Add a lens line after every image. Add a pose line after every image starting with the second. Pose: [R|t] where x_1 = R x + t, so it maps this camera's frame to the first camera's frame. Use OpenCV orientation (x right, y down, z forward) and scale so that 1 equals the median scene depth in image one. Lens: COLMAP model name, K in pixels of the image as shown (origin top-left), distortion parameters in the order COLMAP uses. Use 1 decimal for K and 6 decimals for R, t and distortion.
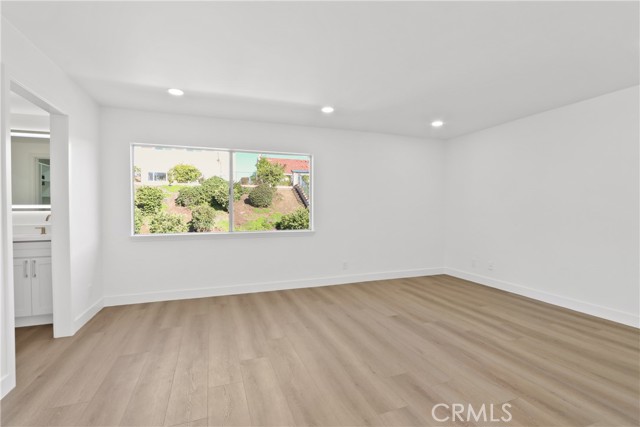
lens RADIAL K [[299.9, 0, 320.9], [0, 299.9, 212.9], [0, 0, 1]] dist [-0.000287, -0.000200]
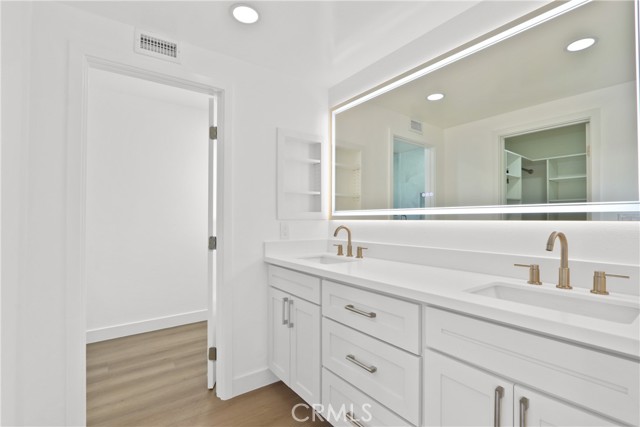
lens RADIAL K [[299.9, 0, 320.2], [0, 299.9, 216.9], [0, 0, 1]] dist [-0.000287, -0.000200]
pose [[0.295286, -0.007897, -0.955376, -0.672847], [-0.016358, 0.999777, -0.013320, 0.000561], [0.955269, 0.019561, 0.295091, 0.662307]]
